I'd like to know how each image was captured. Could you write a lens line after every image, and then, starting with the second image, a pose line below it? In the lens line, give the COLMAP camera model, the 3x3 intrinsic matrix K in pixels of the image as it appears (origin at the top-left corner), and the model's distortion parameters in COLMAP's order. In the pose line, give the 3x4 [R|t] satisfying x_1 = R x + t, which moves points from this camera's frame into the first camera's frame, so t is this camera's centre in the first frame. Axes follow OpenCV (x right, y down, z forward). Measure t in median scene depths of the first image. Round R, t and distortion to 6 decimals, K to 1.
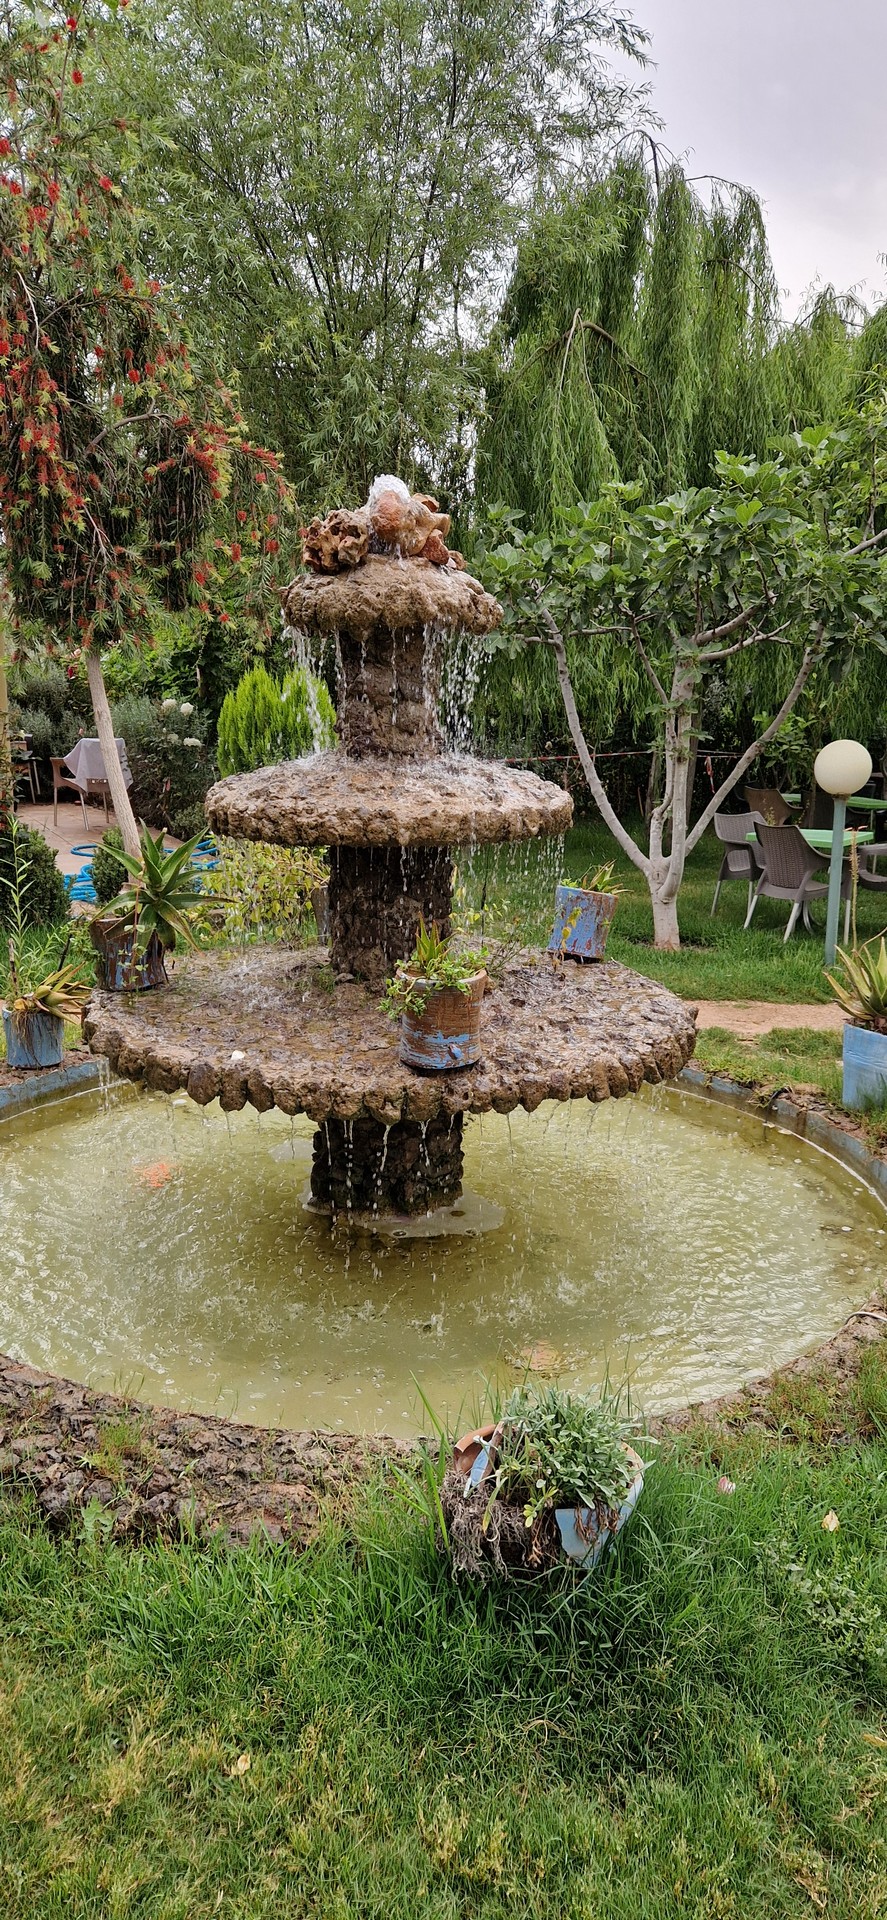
lens RADIAL K [[1277.0, 0, 451.2], [0, 1277.0, 978.9], [0, 0, 1]] dist [0.070871, -0.051237]
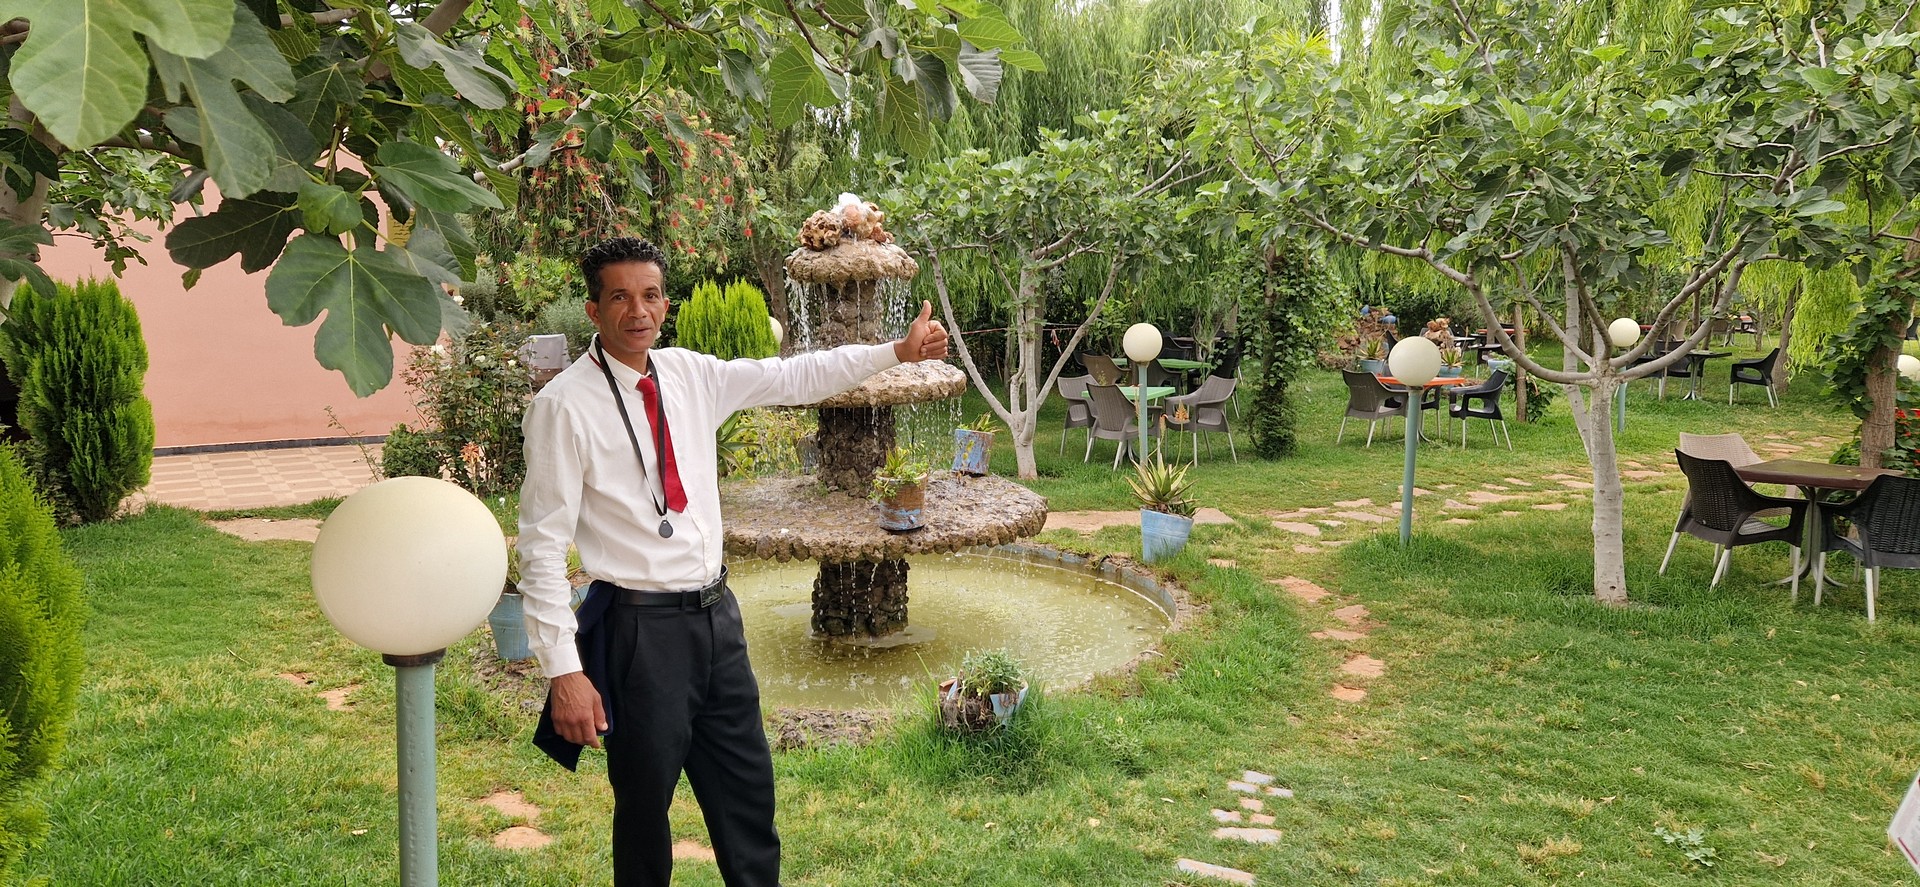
lens RADIAL K [[1277.0, 0, 960.0], [0, 1277.0, 443.5], [0, 0, 1]] dist [0.070871, -0.051237]
pose [[0.992328, -0.046464, 0.114568, -0.068276], [0.055486, 0.995497, -0.076861, 0.048511], [-0.110481, 0.082628, 0.990438, -0.408554]]
